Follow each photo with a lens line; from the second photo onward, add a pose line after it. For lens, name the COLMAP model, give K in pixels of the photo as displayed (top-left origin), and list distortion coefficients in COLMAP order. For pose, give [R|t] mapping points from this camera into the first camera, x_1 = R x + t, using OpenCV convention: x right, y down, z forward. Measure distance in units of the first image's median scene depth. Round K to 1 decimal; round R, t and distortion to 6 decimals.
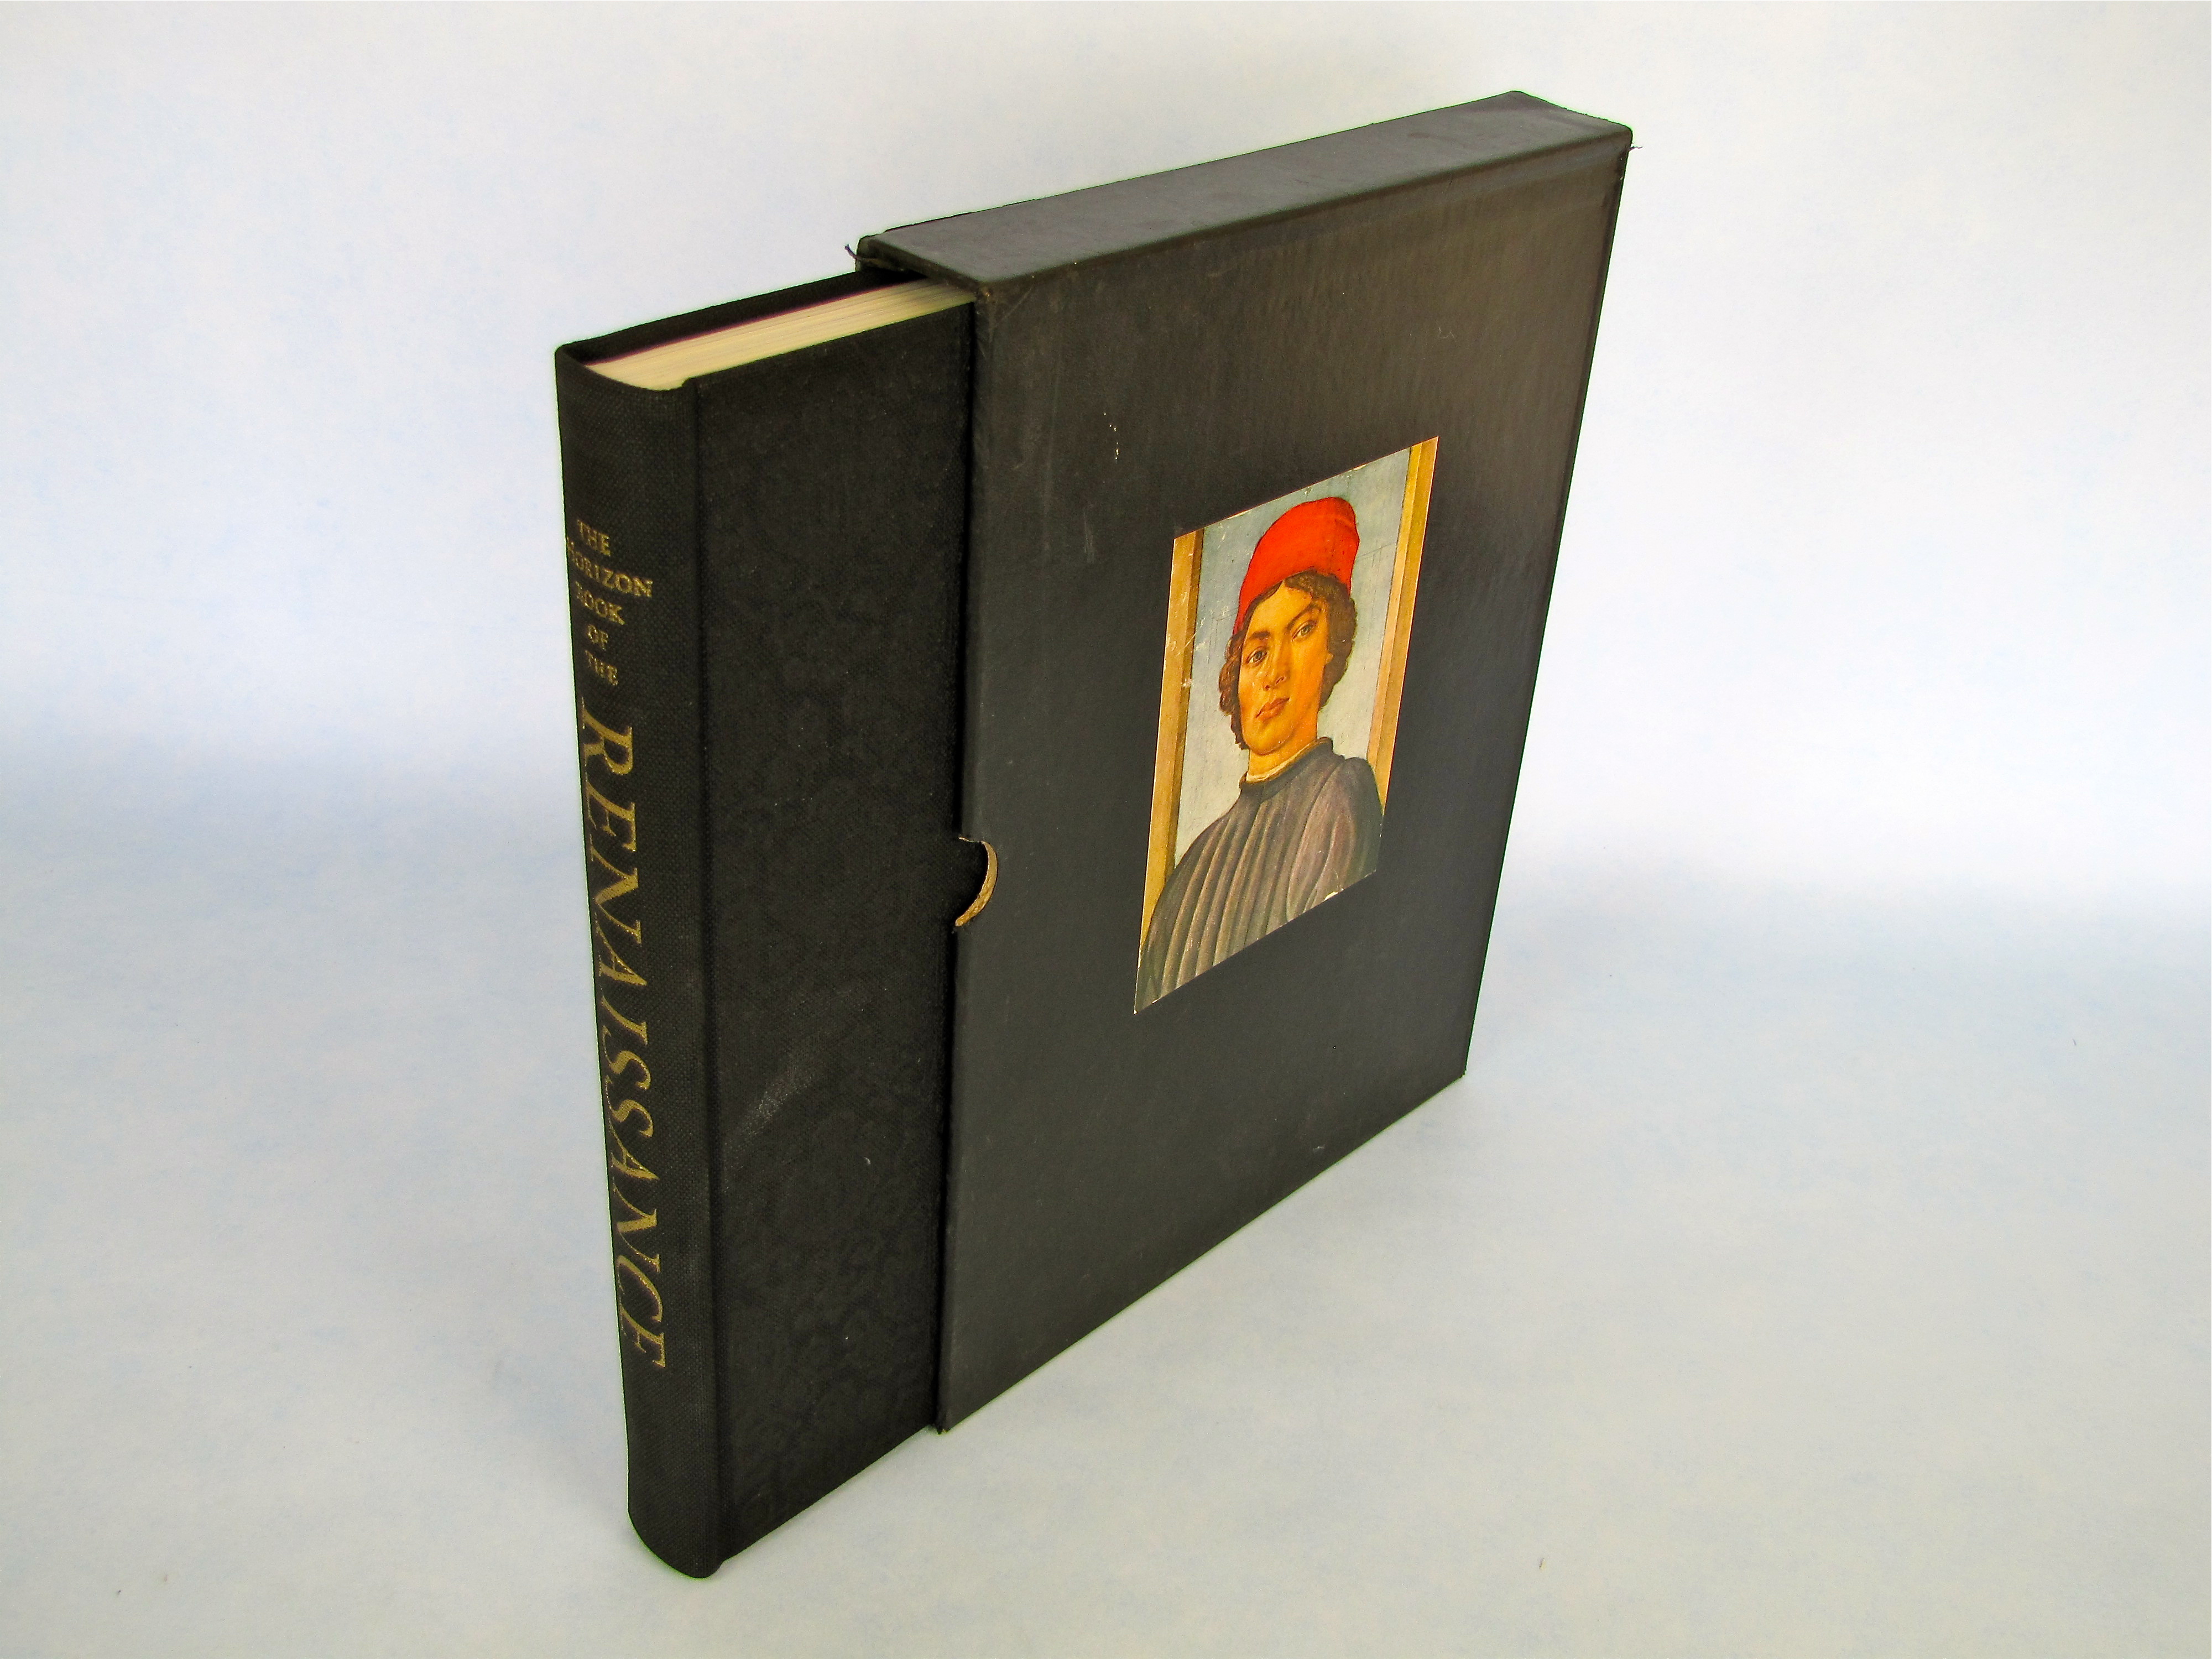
lens RADIAL K [[2258.6, 0, 1108.3], [0, 2258.6, 827.5], [0, 0, 1]] dist [-0.015539, 0.000000]
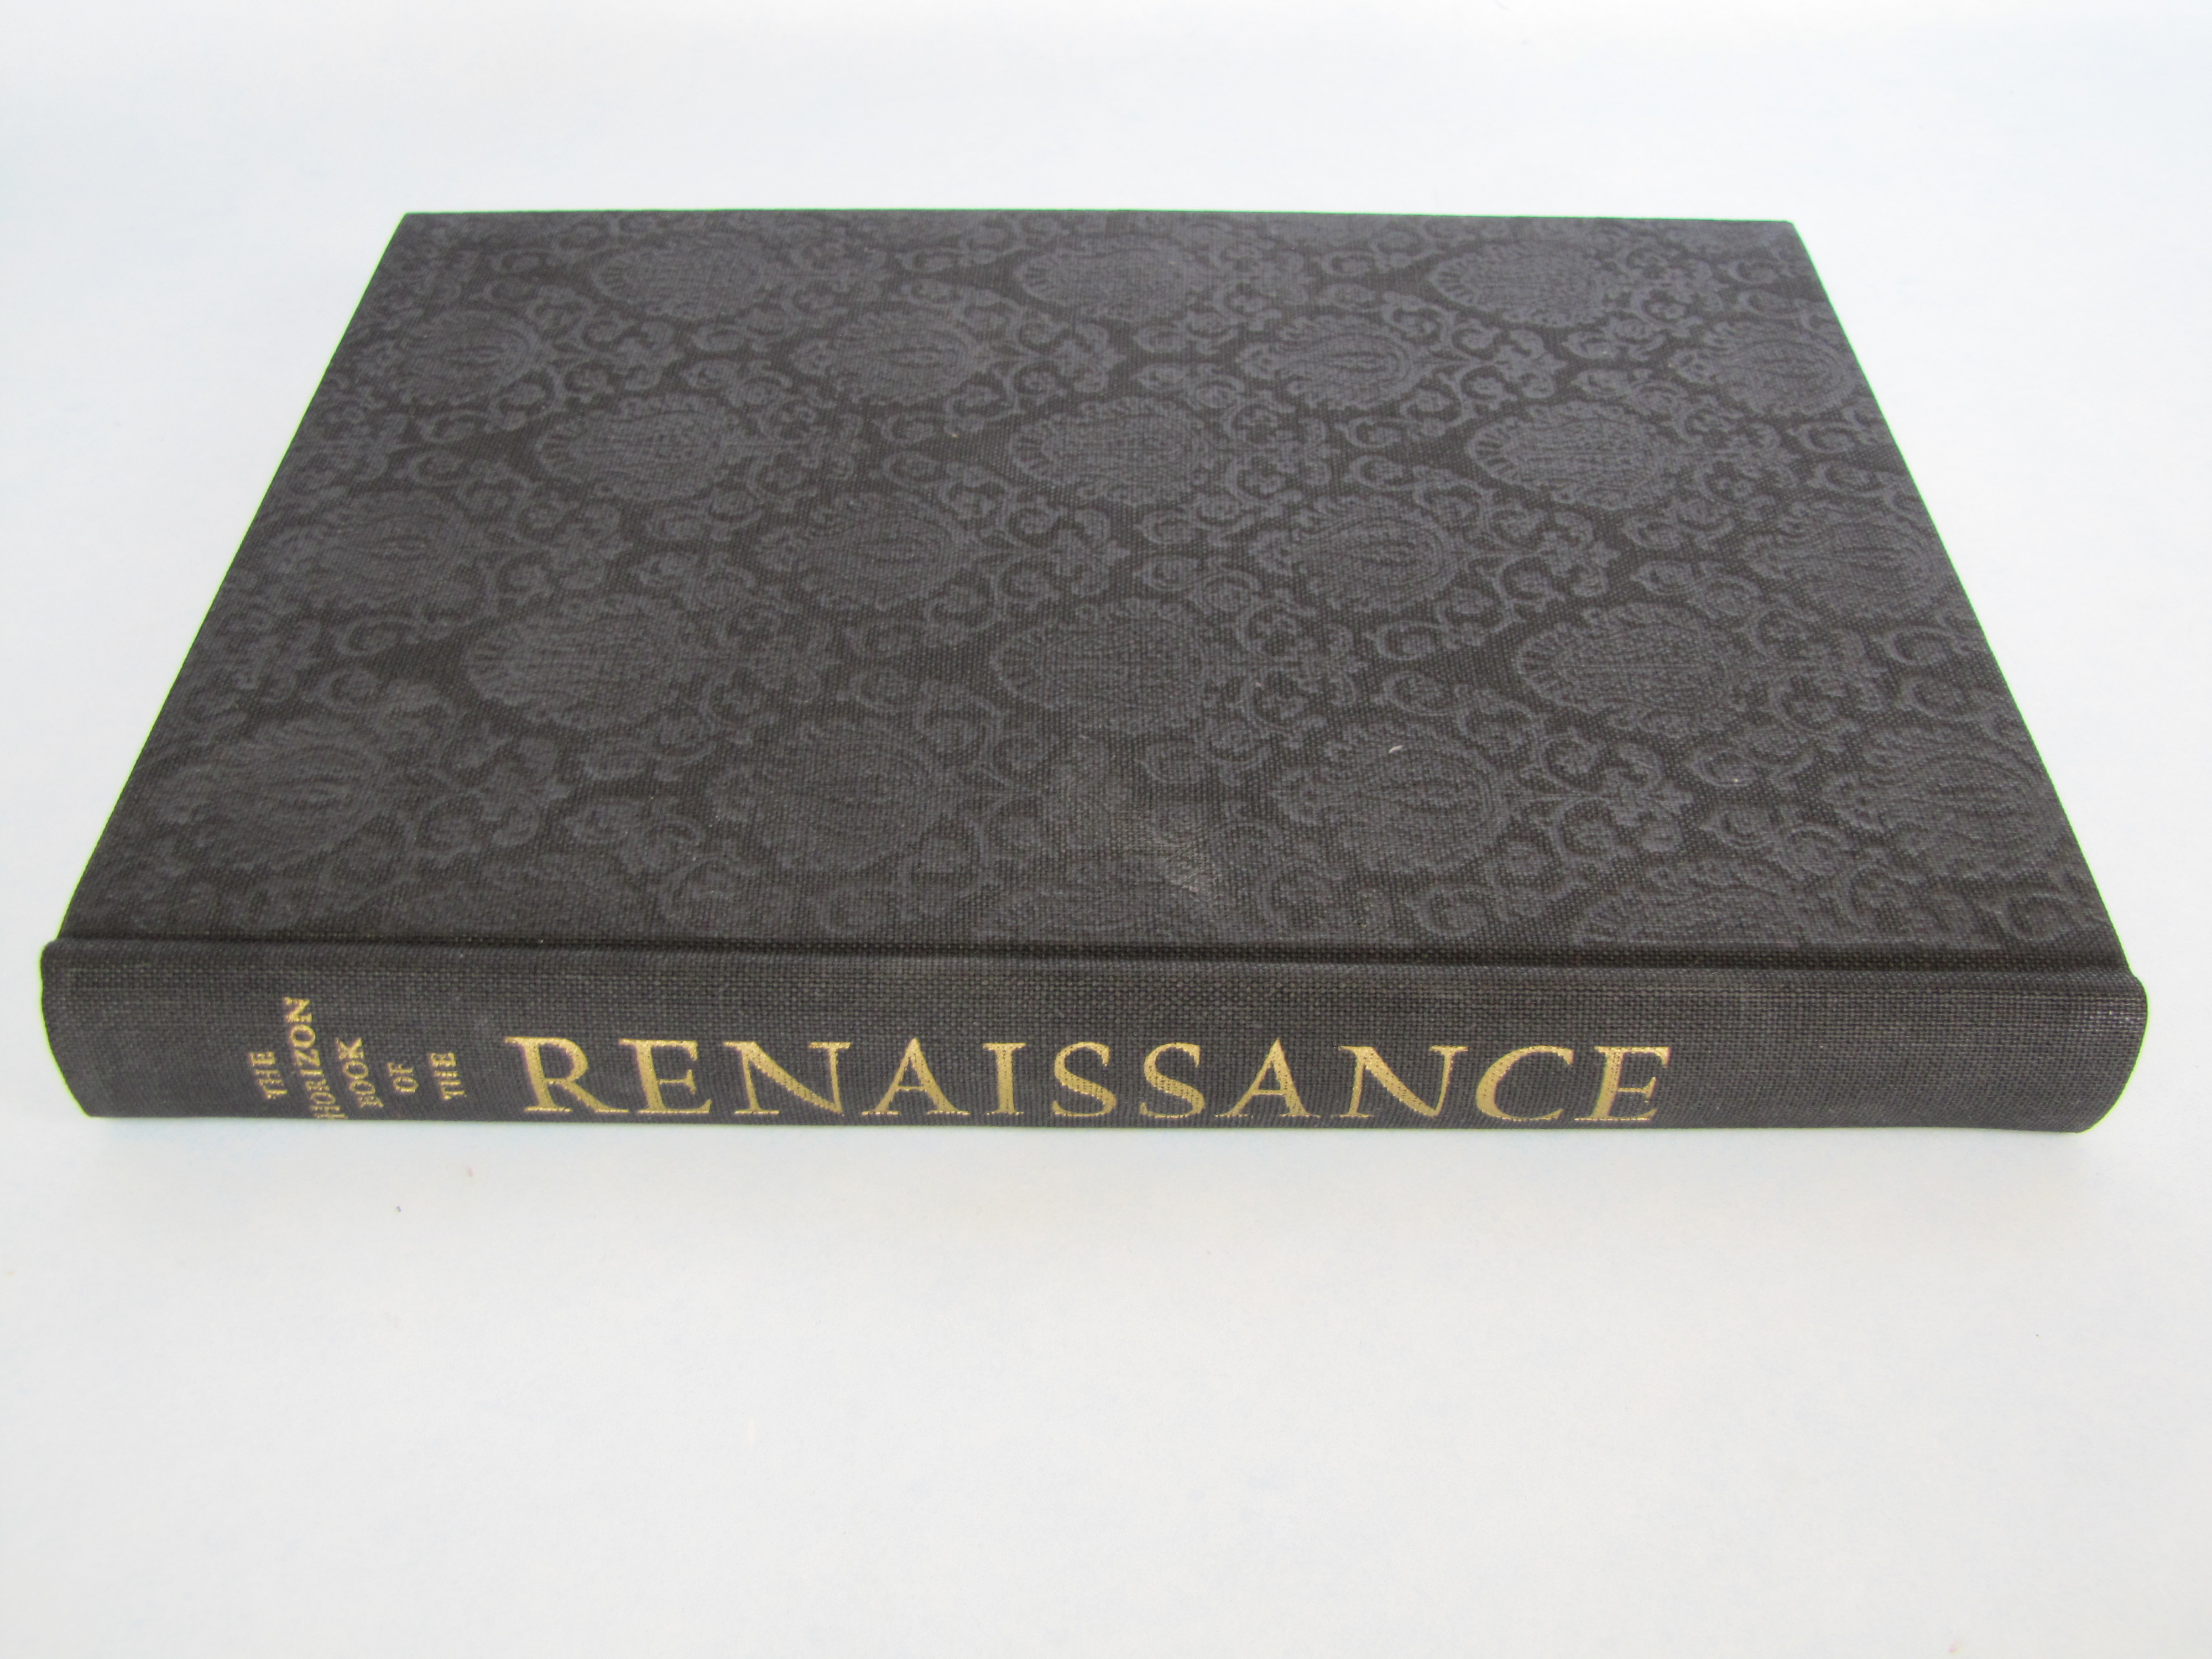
lens RADIAL K [[2258.6, 0, 1106.0], [0, 2258.6, 829.4], [0, 0, 1]] dist [-0.015539, 0.000000]
pose [[-0.048812, -0.997685, 0.047351, -0.167110], [0.844632, -0.066535, -0.531196, 0.453621], [0.533117, 0.014065, 0.845924, 0.432186]]
